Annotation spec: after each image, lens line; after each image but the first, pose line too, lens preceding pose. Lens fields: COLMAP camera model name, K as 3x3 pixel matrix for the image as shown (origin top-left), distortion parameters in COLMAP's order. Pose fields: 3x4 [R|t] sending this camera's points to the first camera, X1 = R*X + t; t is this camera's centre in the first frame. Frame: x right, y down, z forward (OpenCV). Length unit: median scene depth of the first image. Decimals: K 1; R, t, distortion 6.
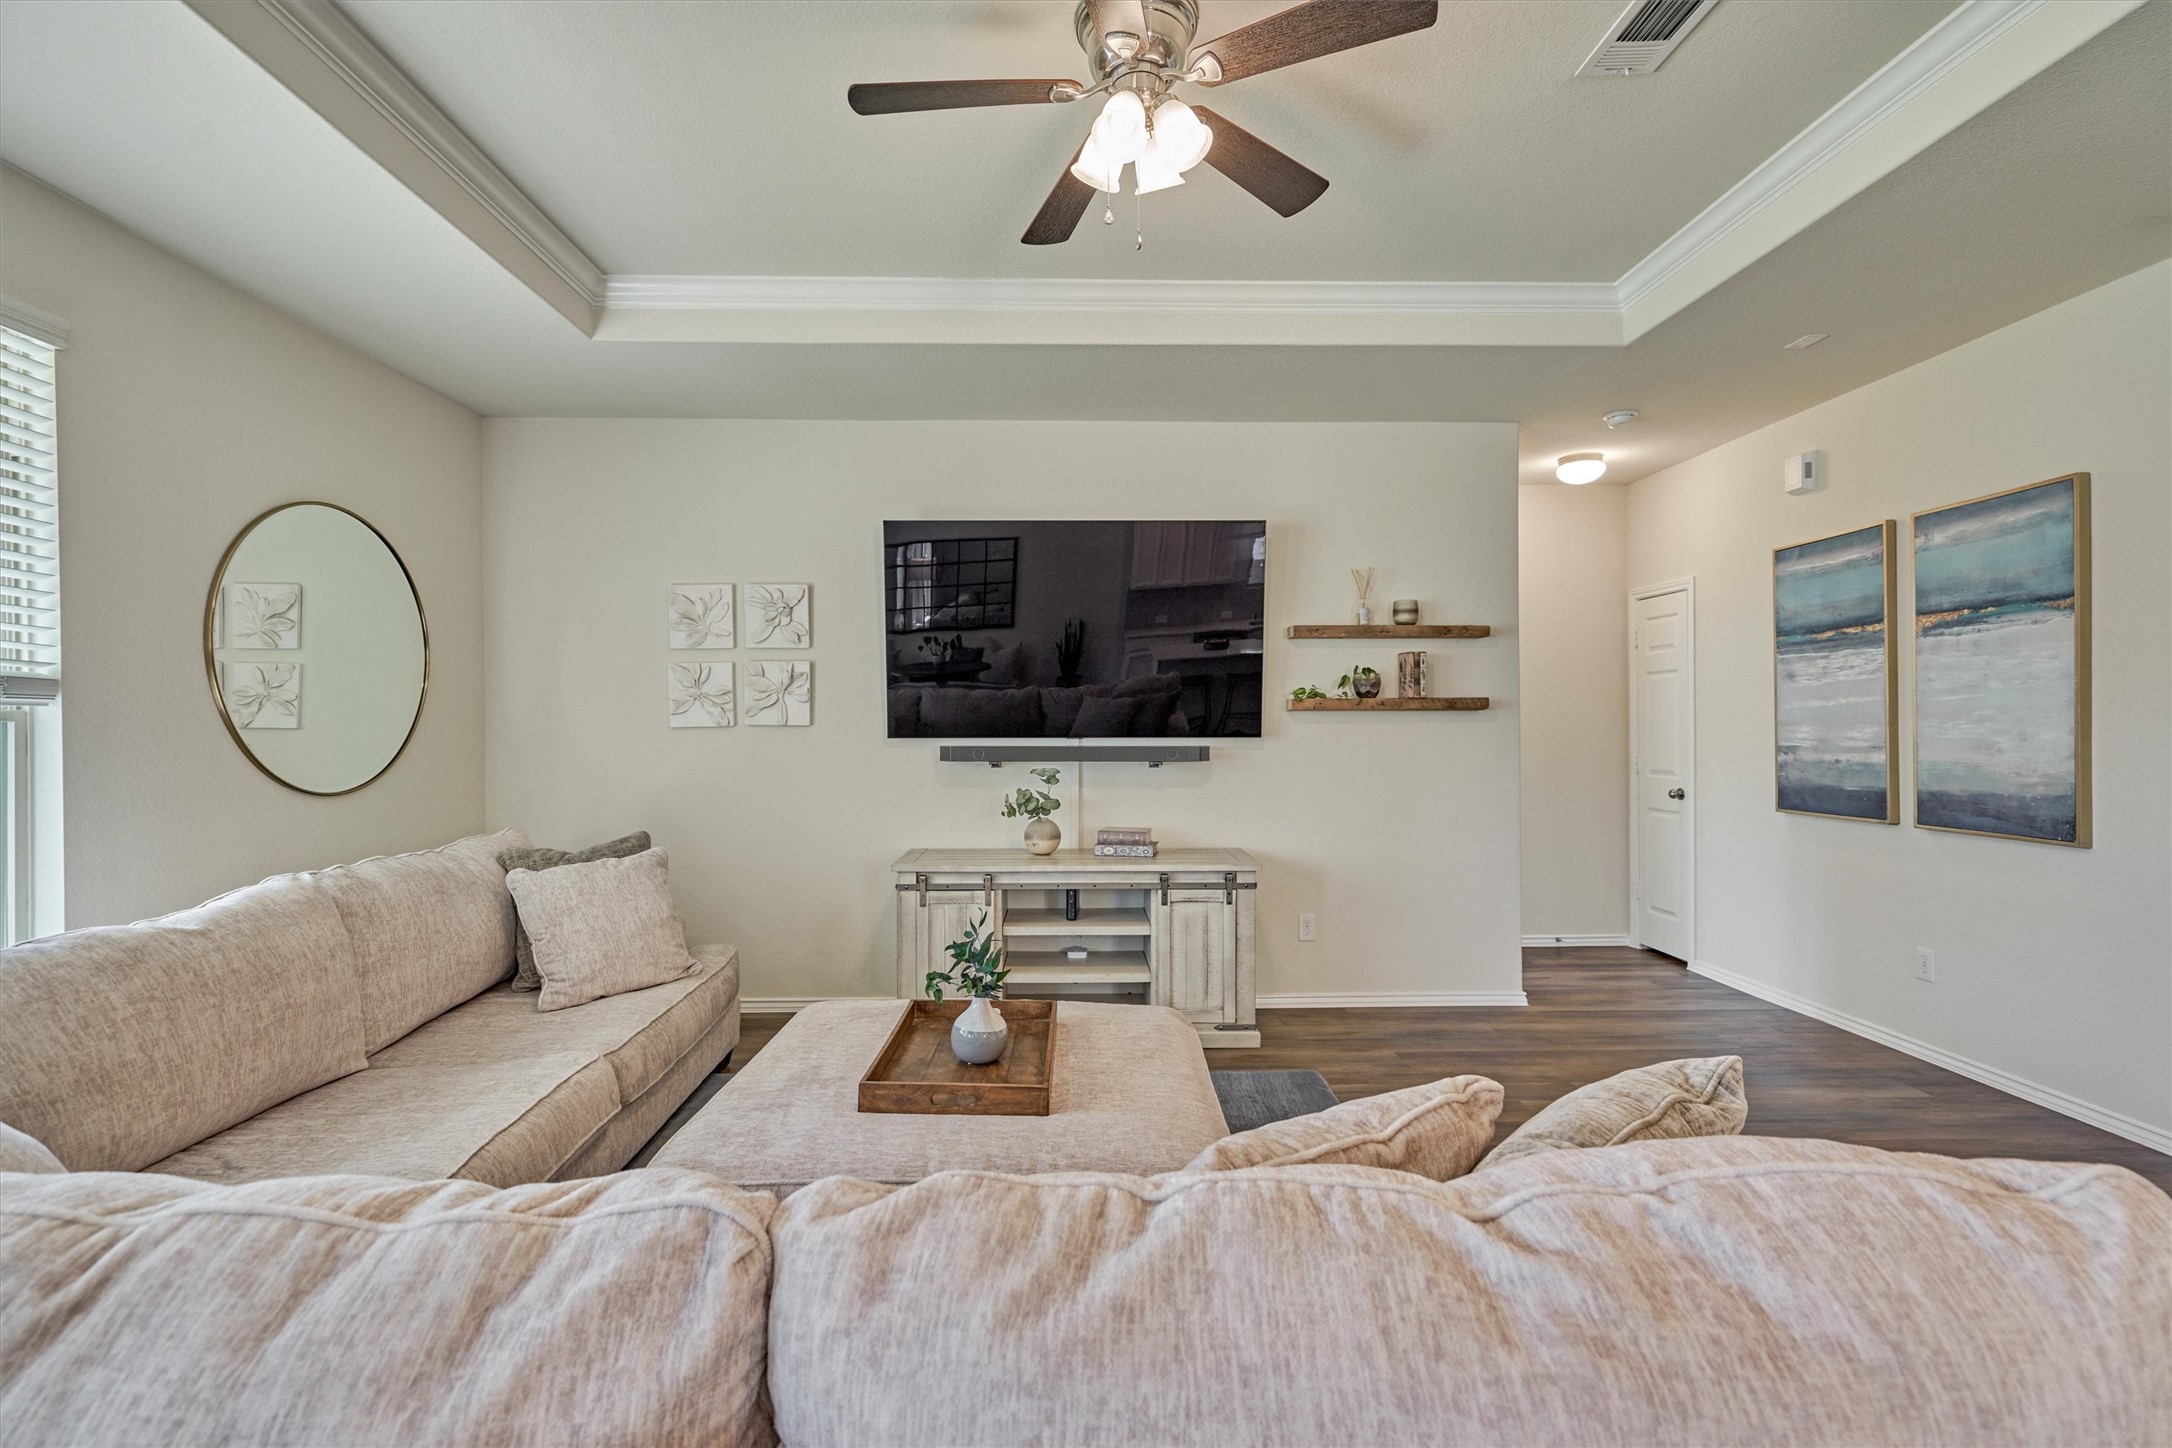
lens RADIAL K [[978.0, 0, 1081.0], [0, 978.0, 725.5], [0, 0, 1]] dist [-0.001500, 0.000701]
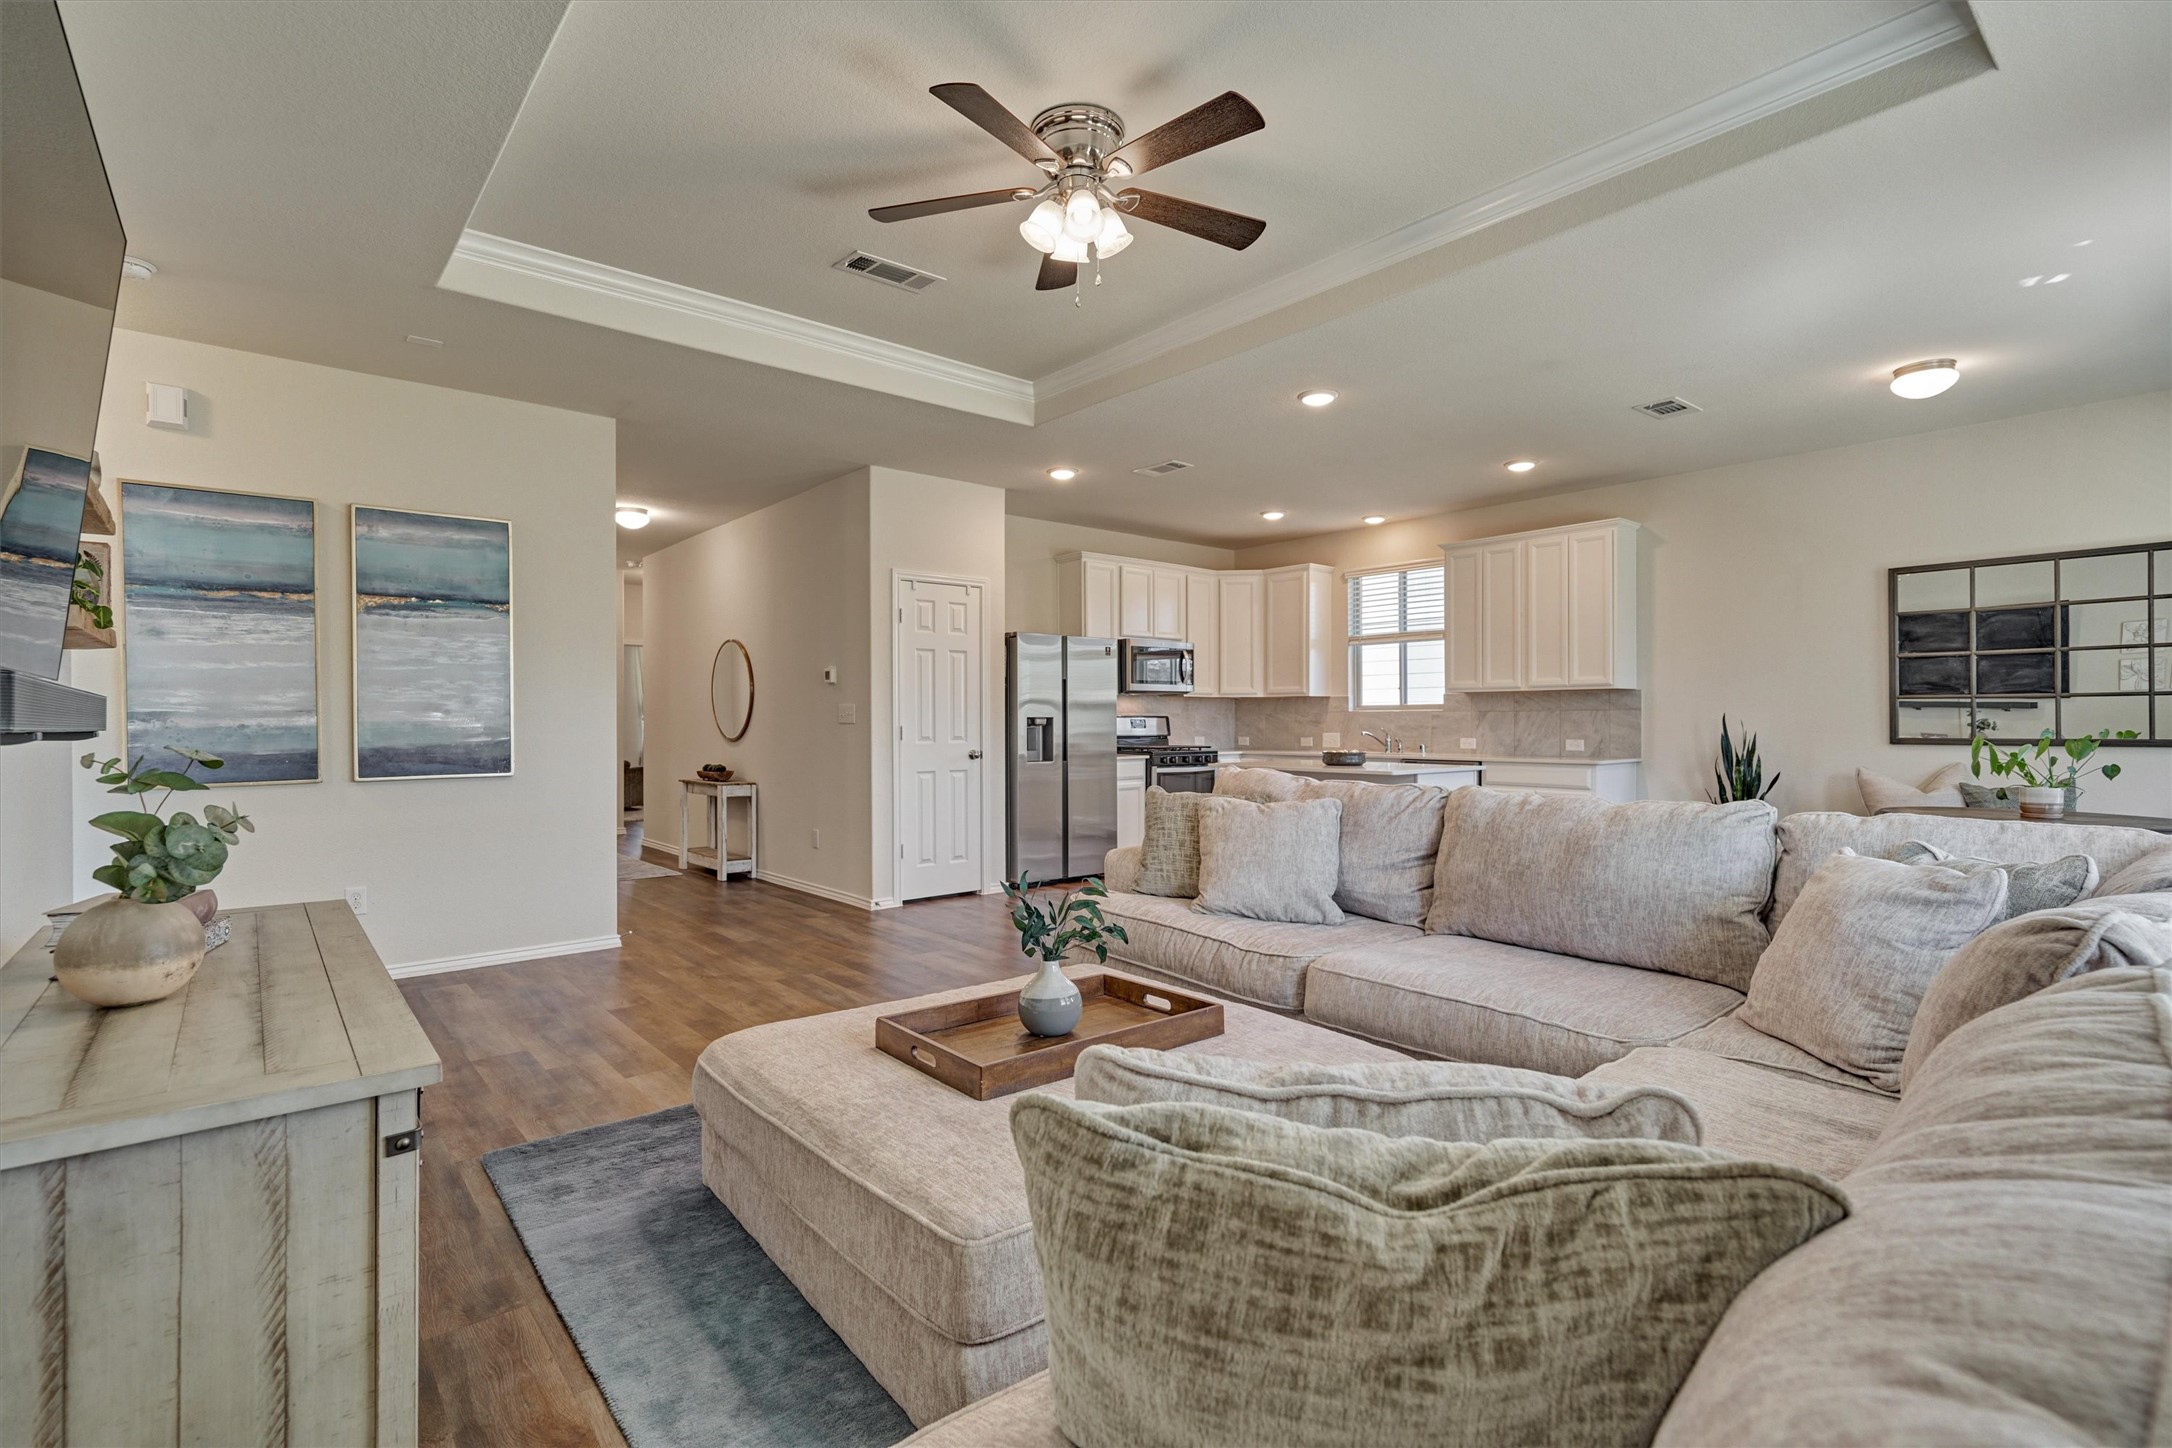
lens RADIAL K [[1001.1, 0, 1077.8], [0, 1001.1, 721.5], [0, 0, 1]] dist [0.001762, 0.000427]
pose [[-0.626509, 0.004966, 0.779398, -0.542012], [0.007949, 0.999968, 0.000019, 0.039614], [-0.779374, 0.006207, -0.626529, 1.013430]]
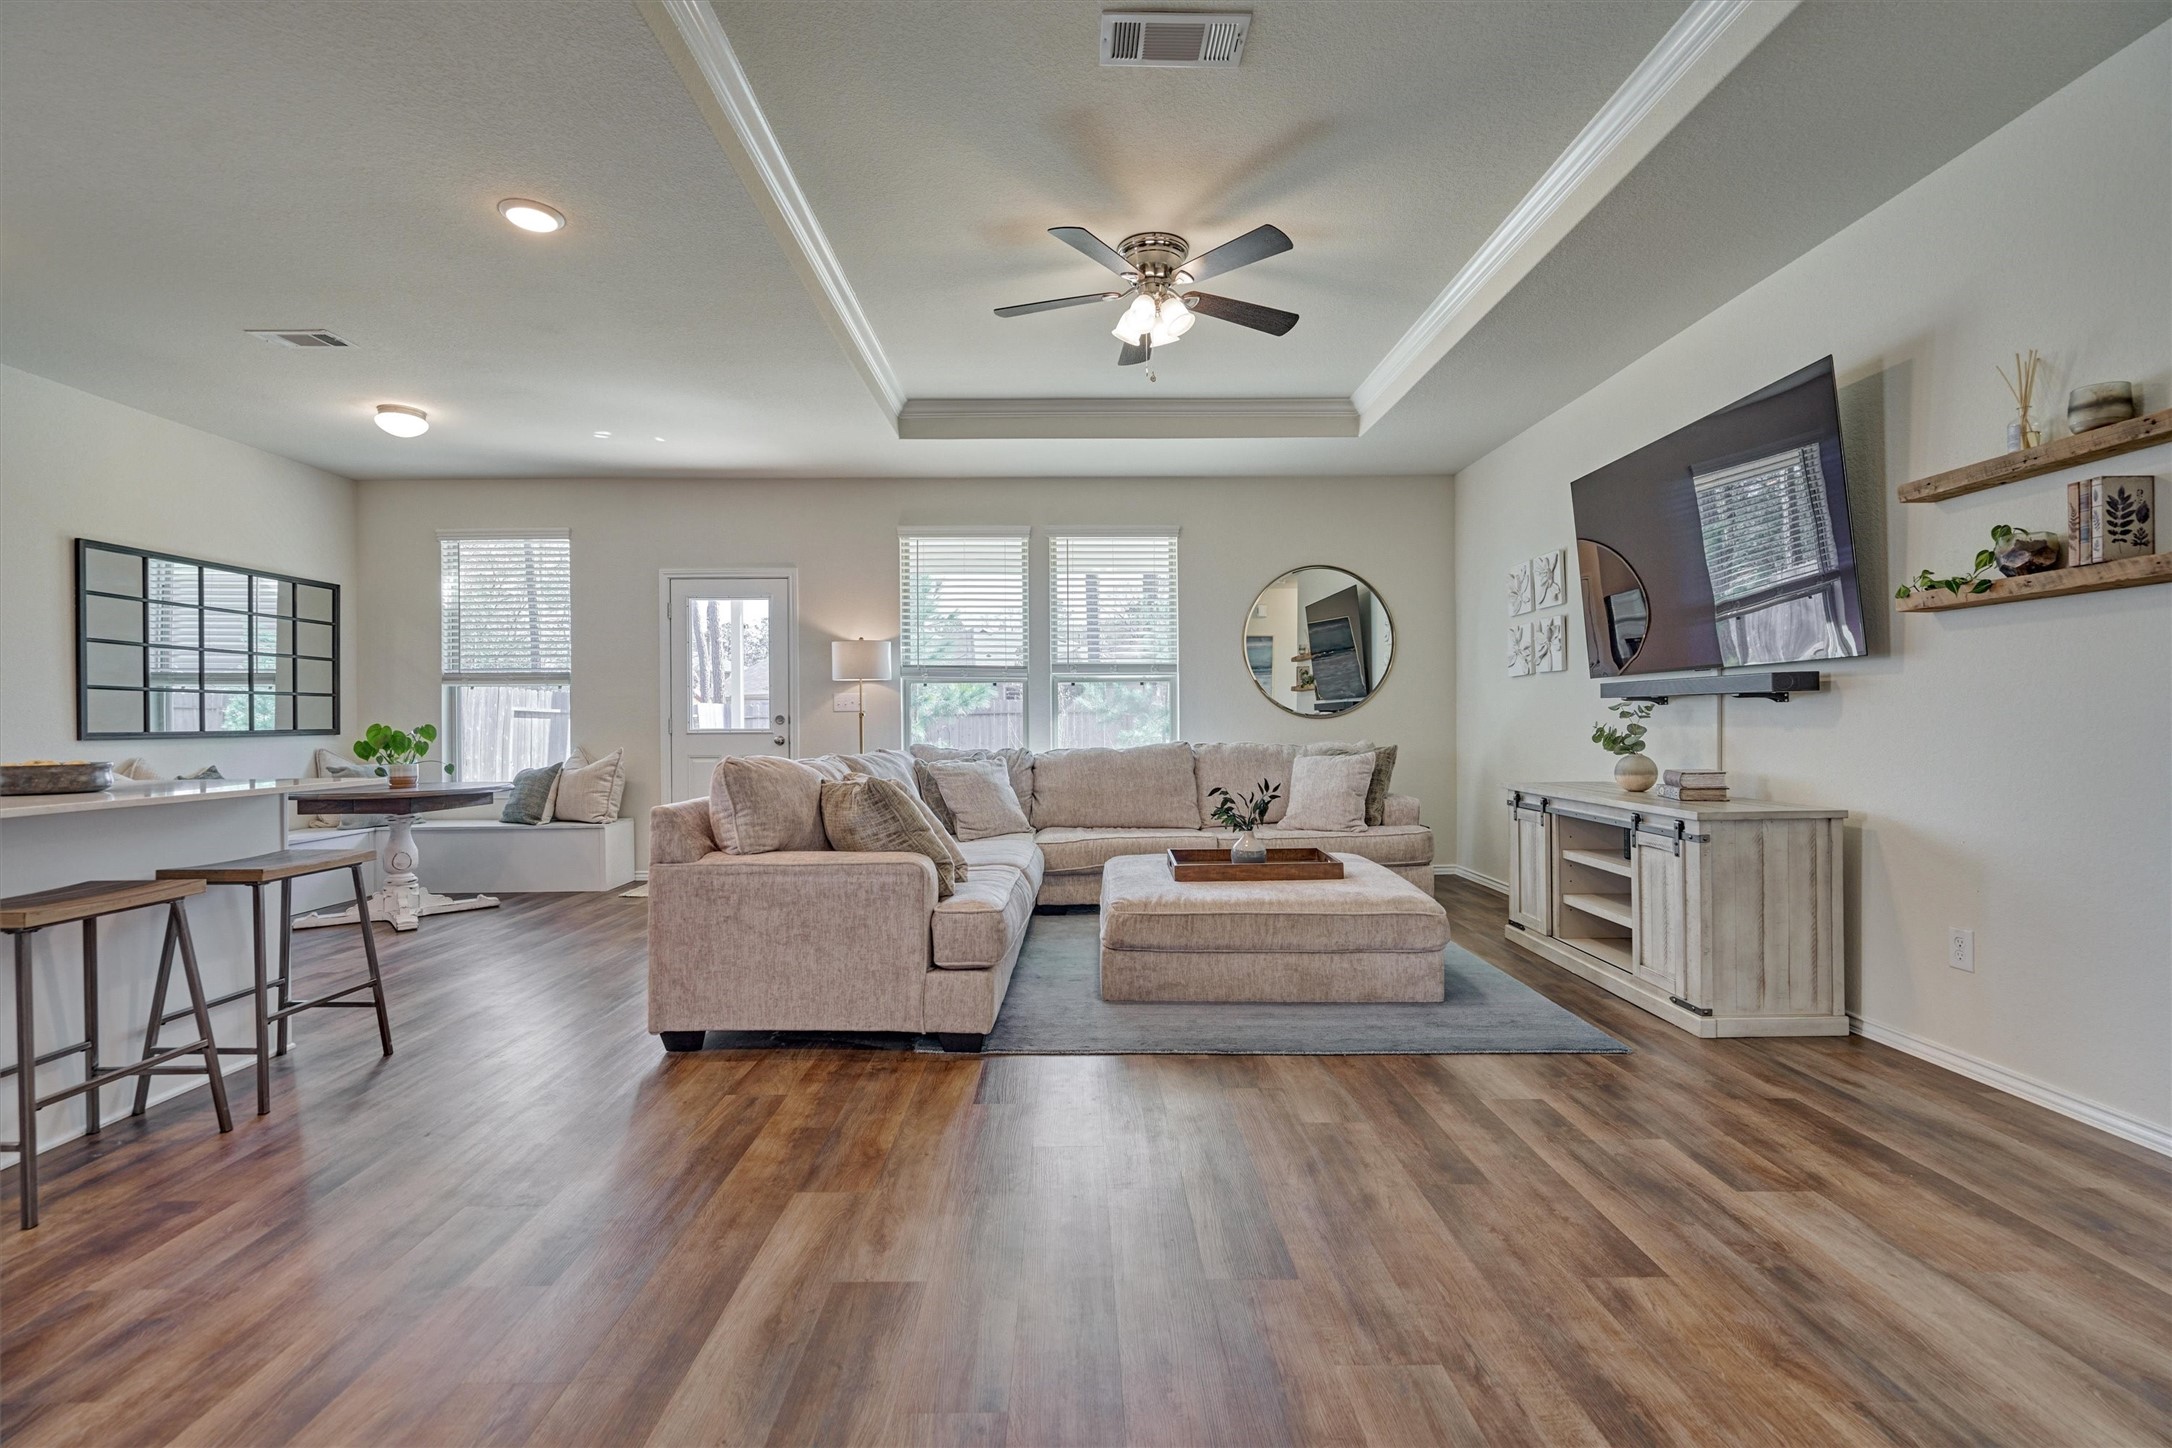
lens RADIAL K [[978.0, 0, 1081.0], [0, 978.0, 725.5], [0, 0, 1]] dist [-0.001500, 0.000701]
pose [[-0.012762, 0.007160, -0.999893, 0.986282], [0.005292, 0.999961, 0.007093, 0.059825], [0.999905, -0.005201, -0.012800, 0.489034]]
